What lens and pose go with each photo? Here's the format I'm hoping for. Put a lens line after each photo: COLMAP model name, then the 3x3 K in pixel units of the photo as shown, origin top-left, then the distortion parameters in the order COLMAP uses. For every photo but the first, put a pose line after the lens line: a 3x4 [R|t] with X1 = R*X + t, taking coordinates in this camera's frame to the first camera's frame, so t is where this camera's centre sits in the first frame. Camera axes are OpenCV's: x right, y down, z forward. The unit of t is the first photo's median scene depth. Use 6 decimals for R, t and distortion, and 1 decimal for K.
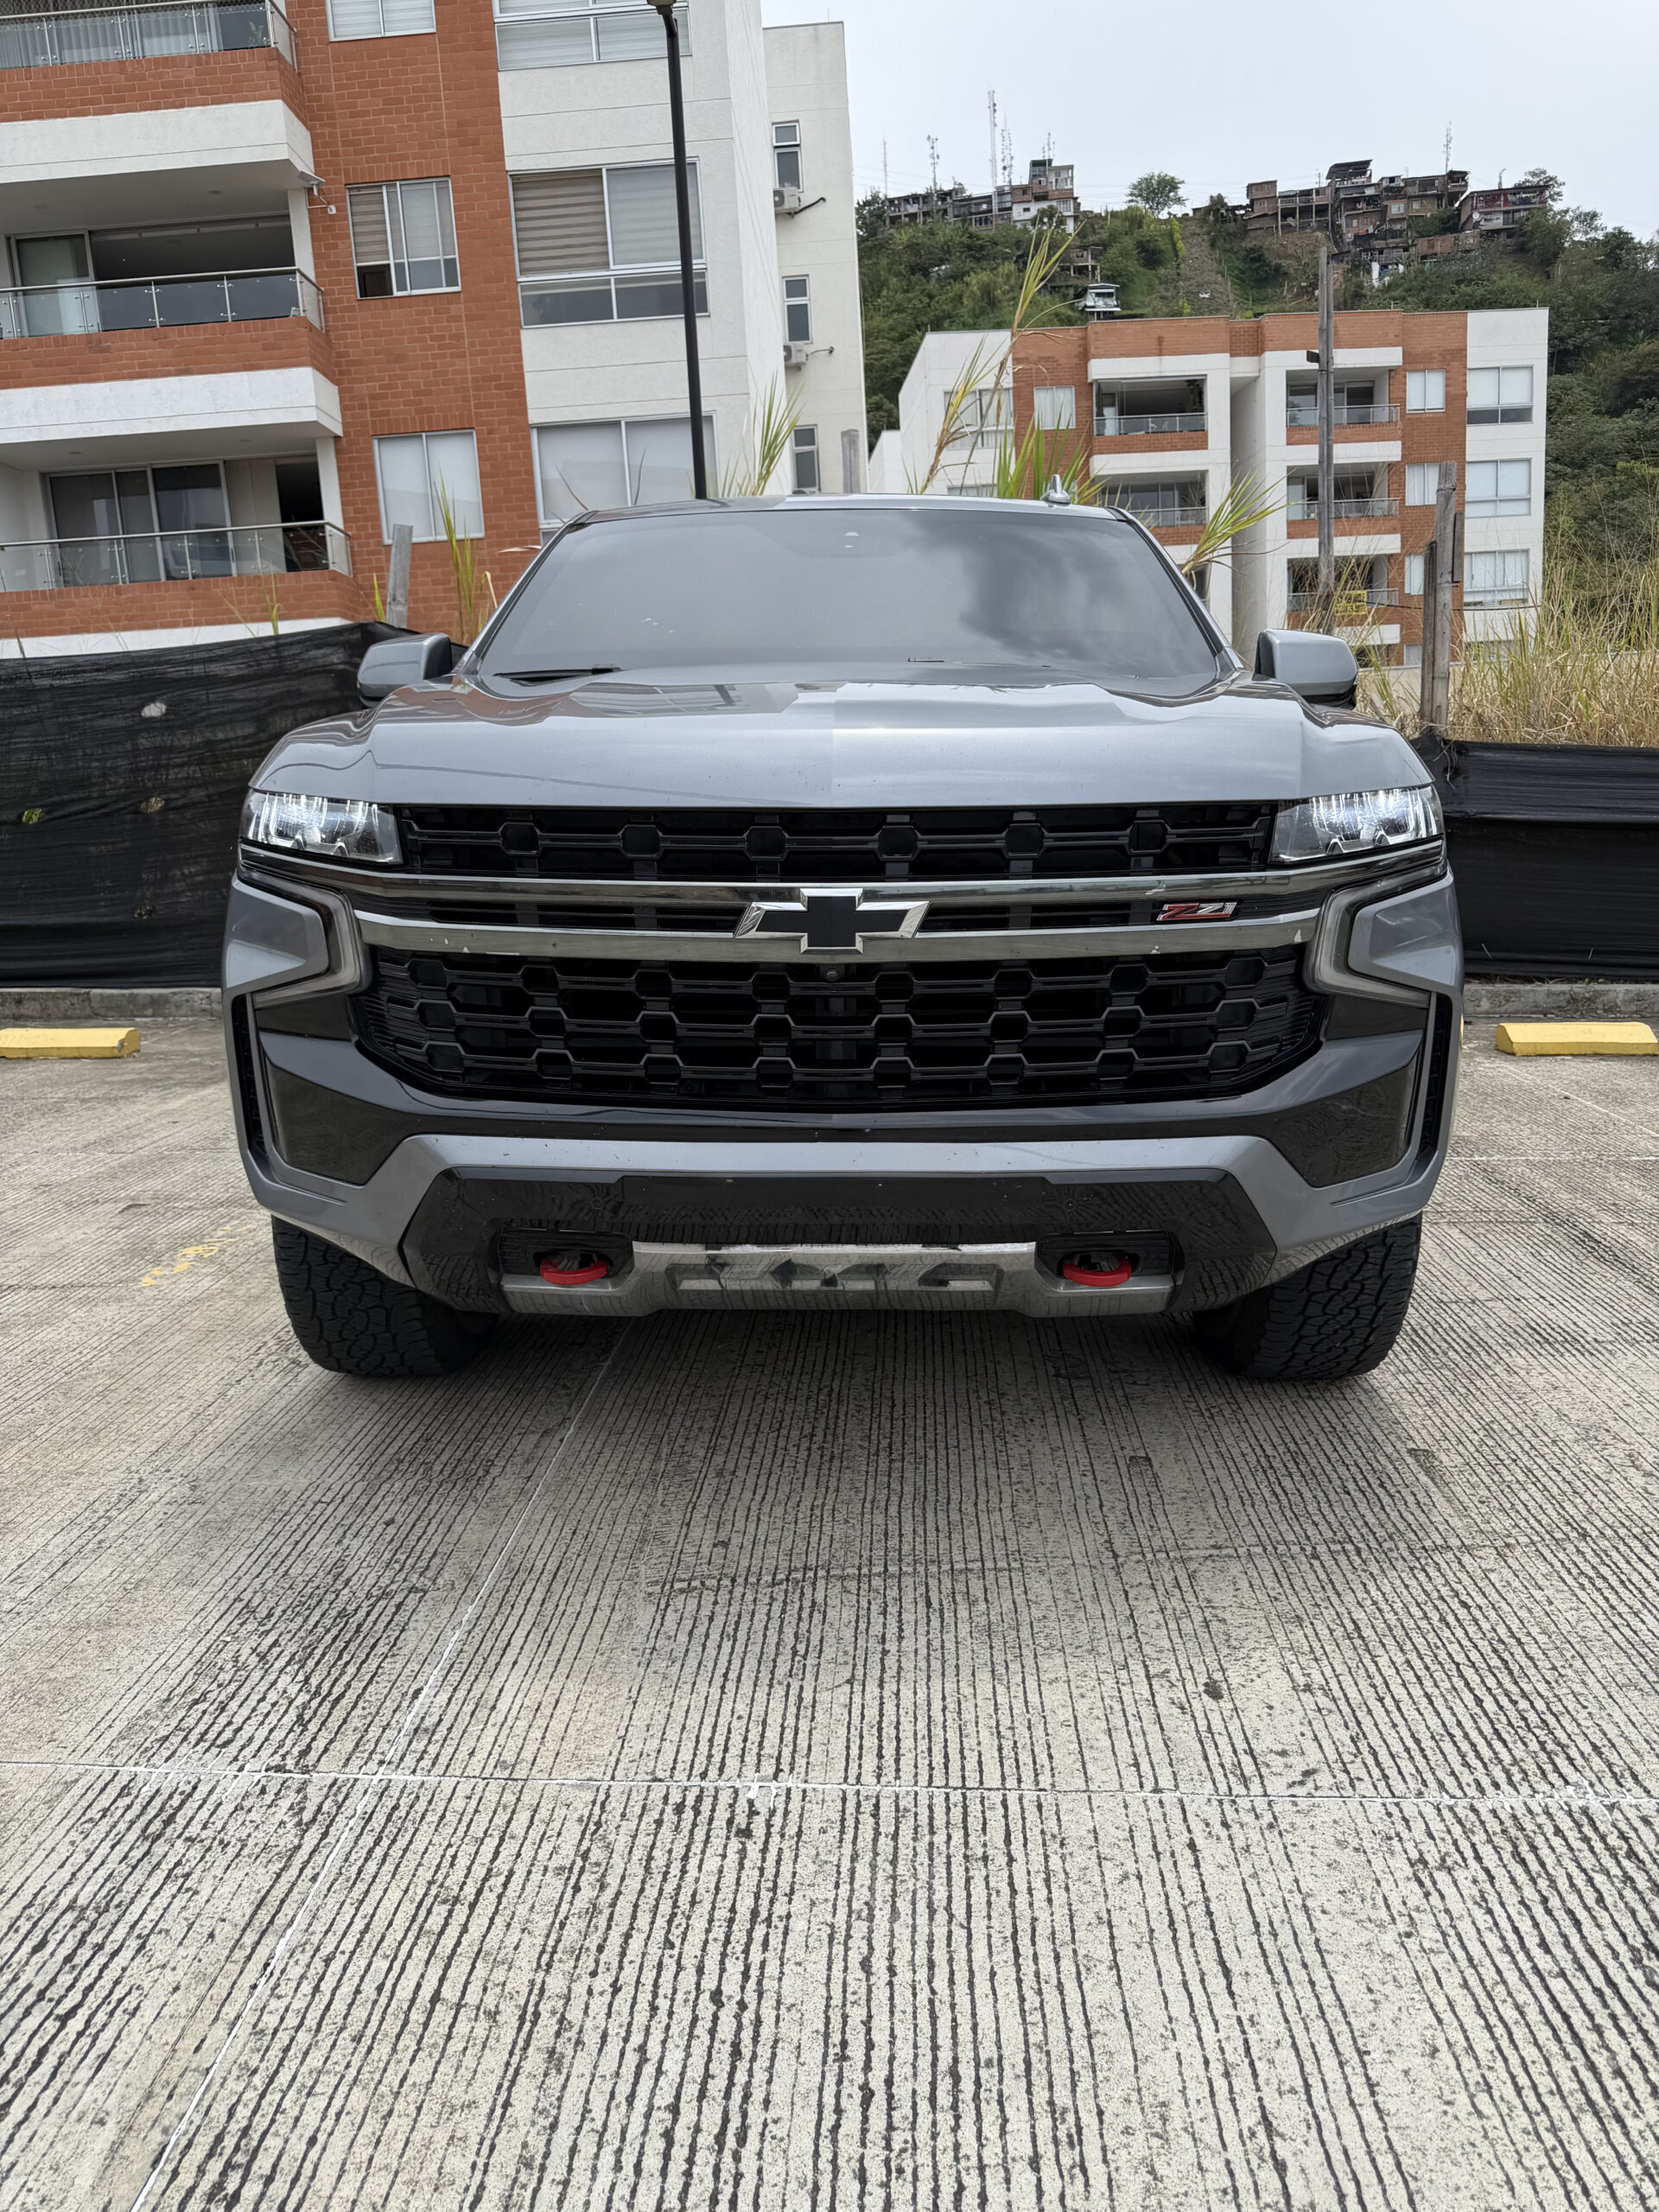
lens RADIAL K [[1568.6, 0, 835.6], [0, 1568.6, 1106.2], [0, 0, 1]] dist [0.000746, -0.006378]
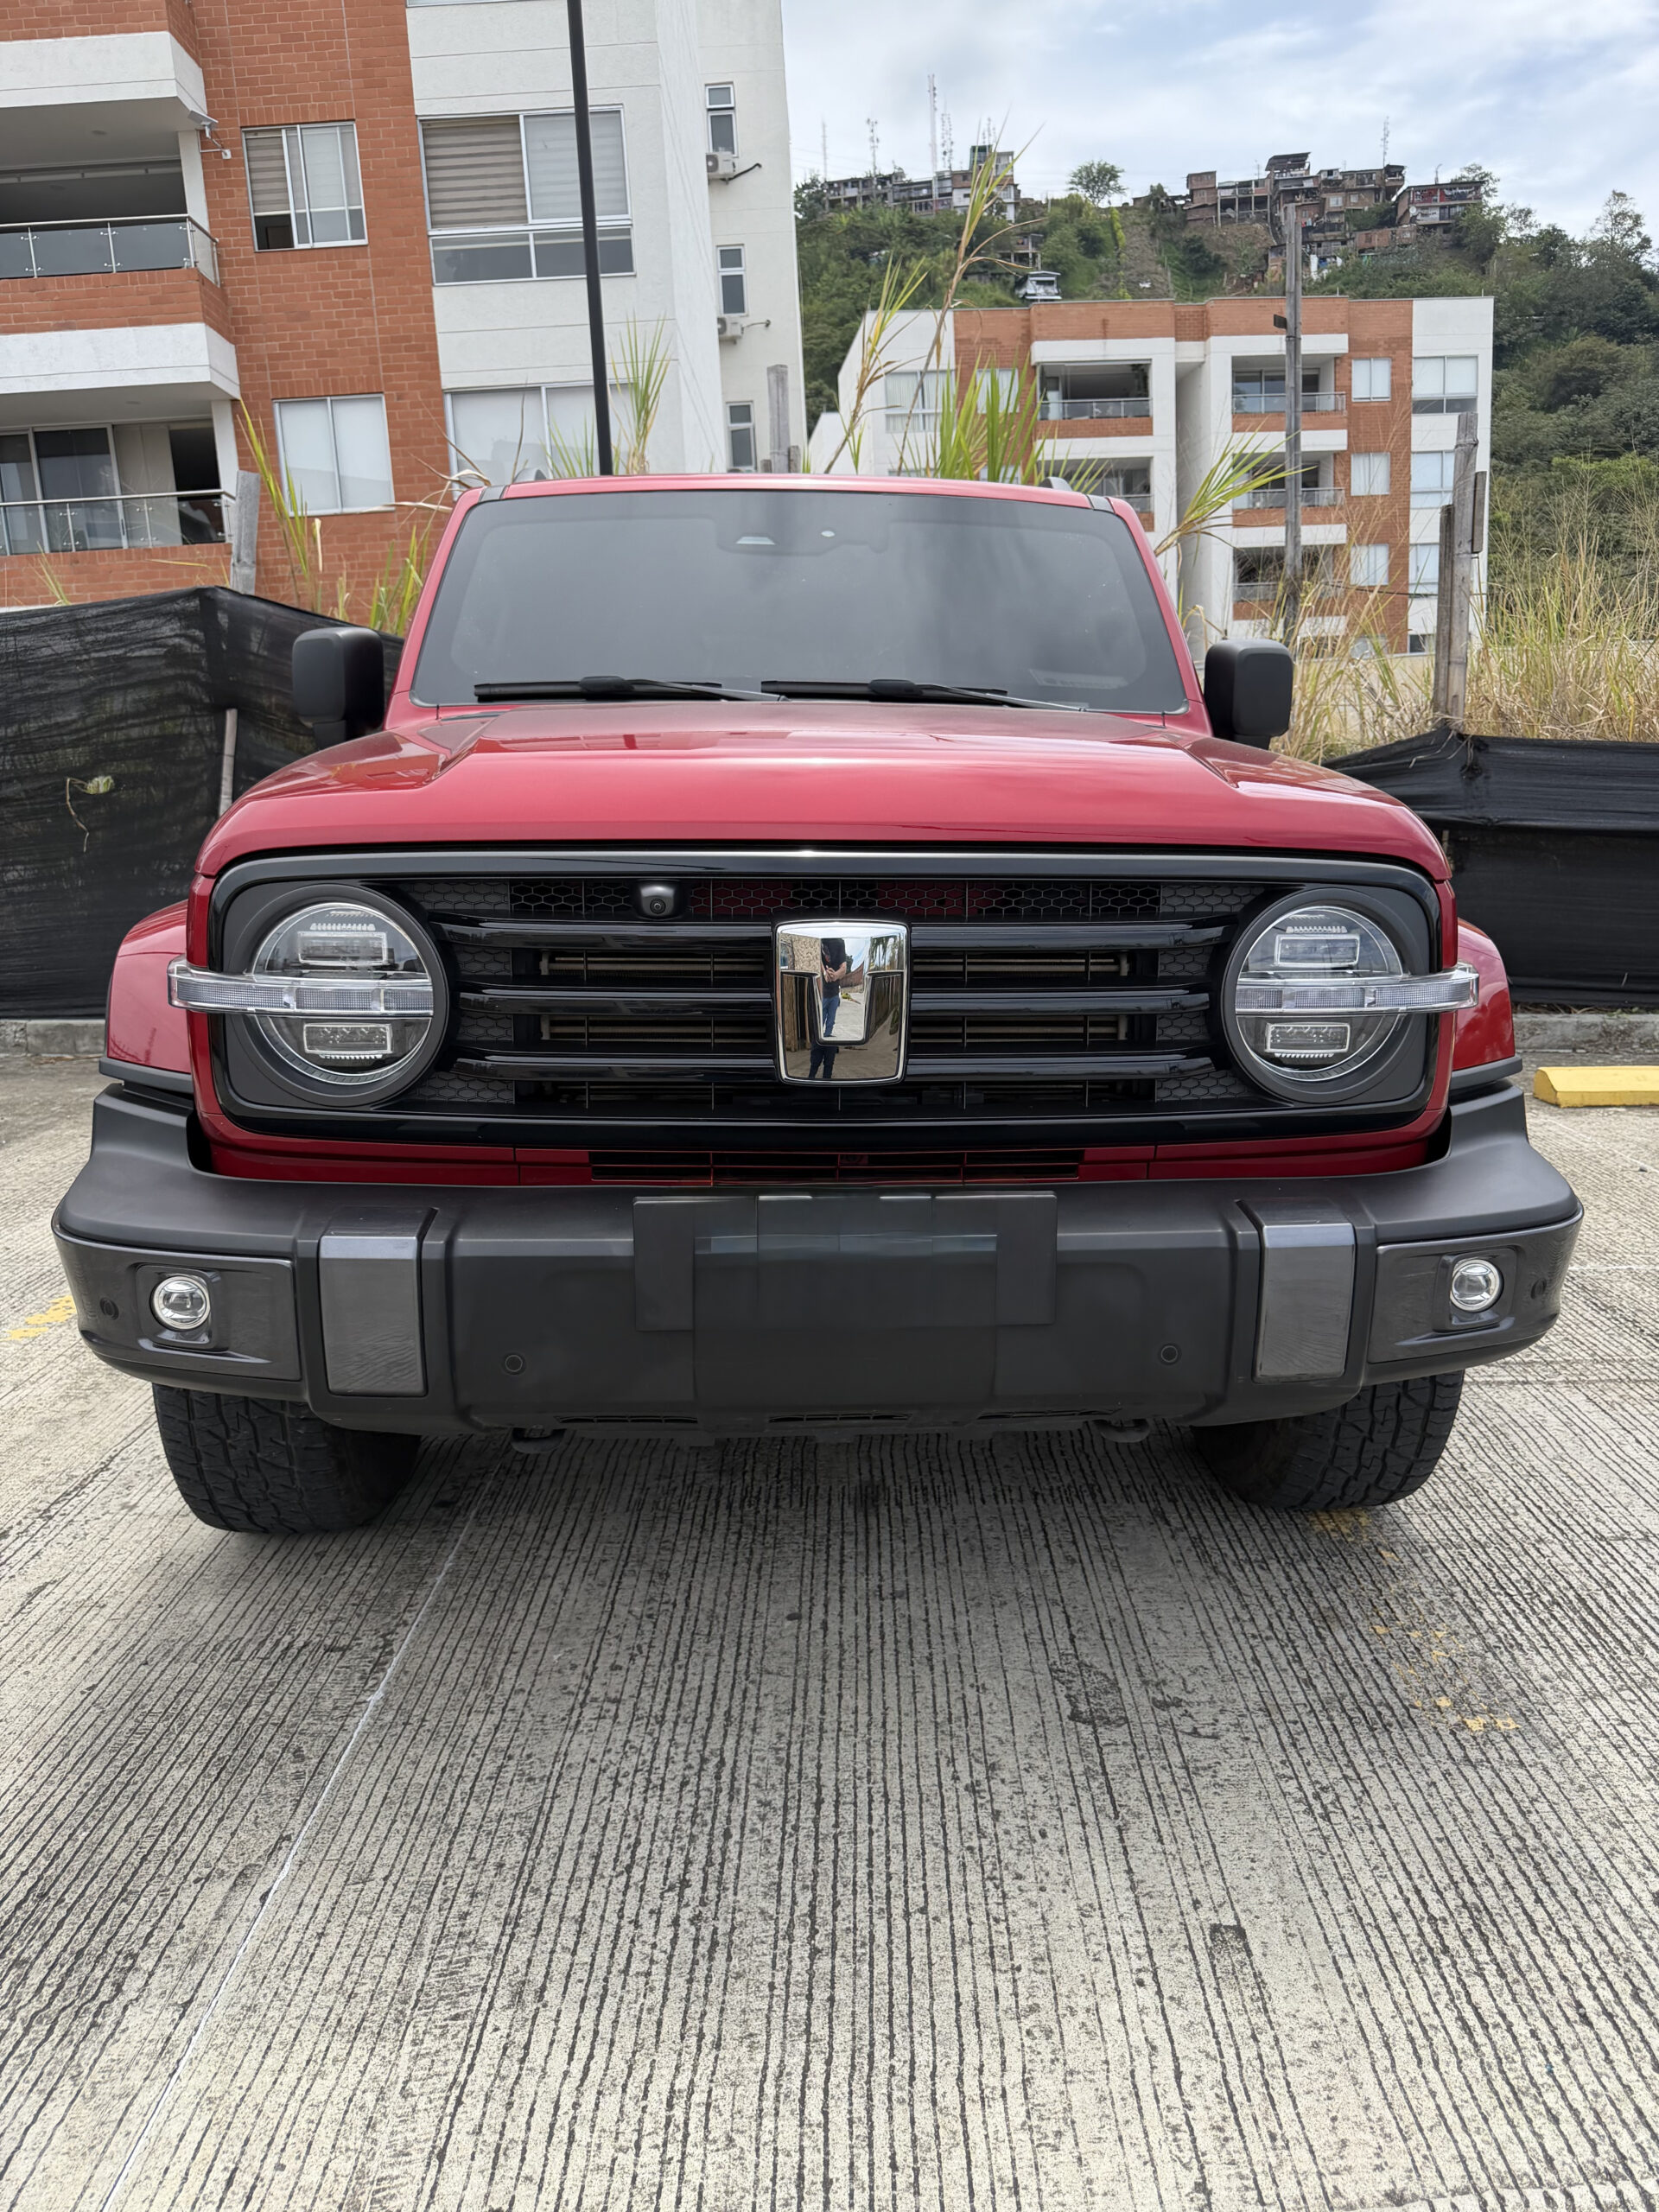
lens RADIAL K [[1575.9, 0, 838.7], [0, 1575.9, 1109.9], [0, 0, 1]] dist [-0.001522, -0.004781]
pose [[0.999235, -0.002931, 0.038988, 0.015070], [0.002636, 0.999967, 0.007624, -0.063349], [-0.039010, -0.007515, 0.999211, 0.267669]]
